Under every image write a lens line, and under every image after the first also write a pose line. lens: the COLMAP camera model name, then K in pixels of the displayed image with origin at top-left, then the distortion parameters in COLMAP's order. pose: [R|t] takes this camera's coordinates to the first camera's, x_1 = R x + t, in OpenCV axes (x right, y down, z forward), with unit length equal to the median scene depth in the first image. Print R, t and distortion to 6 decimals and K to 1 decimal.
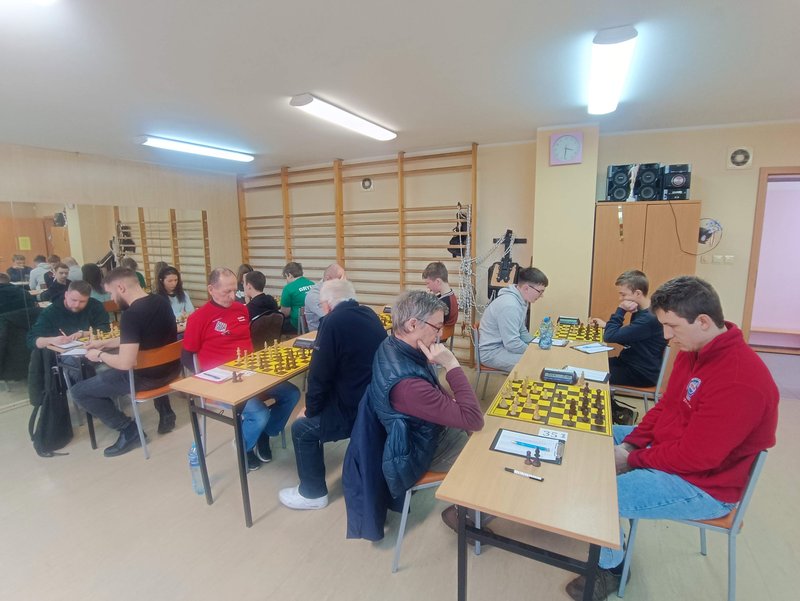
lens RADIAL K [[377.8, 0, 400.0], [0, 377.8, 300.5], [0, 0, 1]] dist [-0.051069, 0.000577]
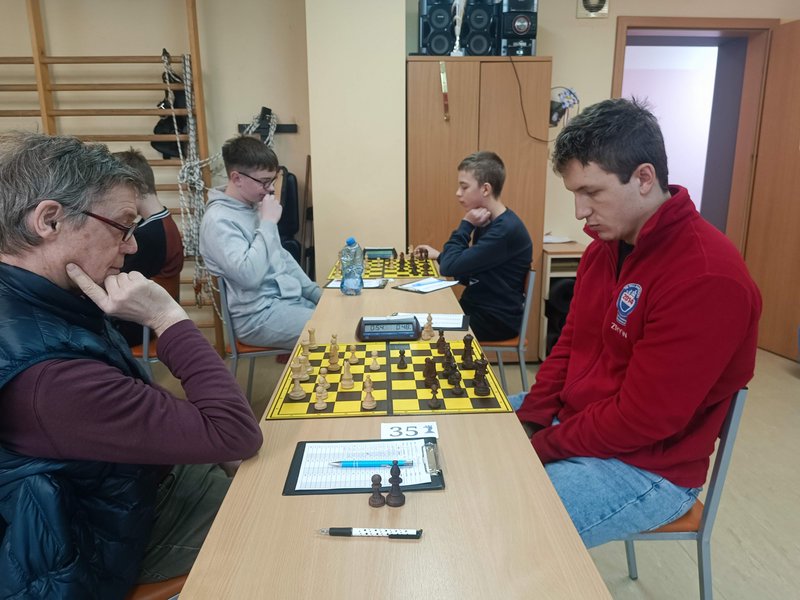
lens RADIAL K [[582.3, 0, 403.9], [0, 582.3, 303.0], [0, 0, 1]] dist [0.022986, -0.032236]
pose [[0.871037, -0.100328, 0.480862, 0.049156], [0.069591, 0.994250, 0.081384, 0.110311], [-0.486263, -0.037425, 0.873011, 0.289528]]
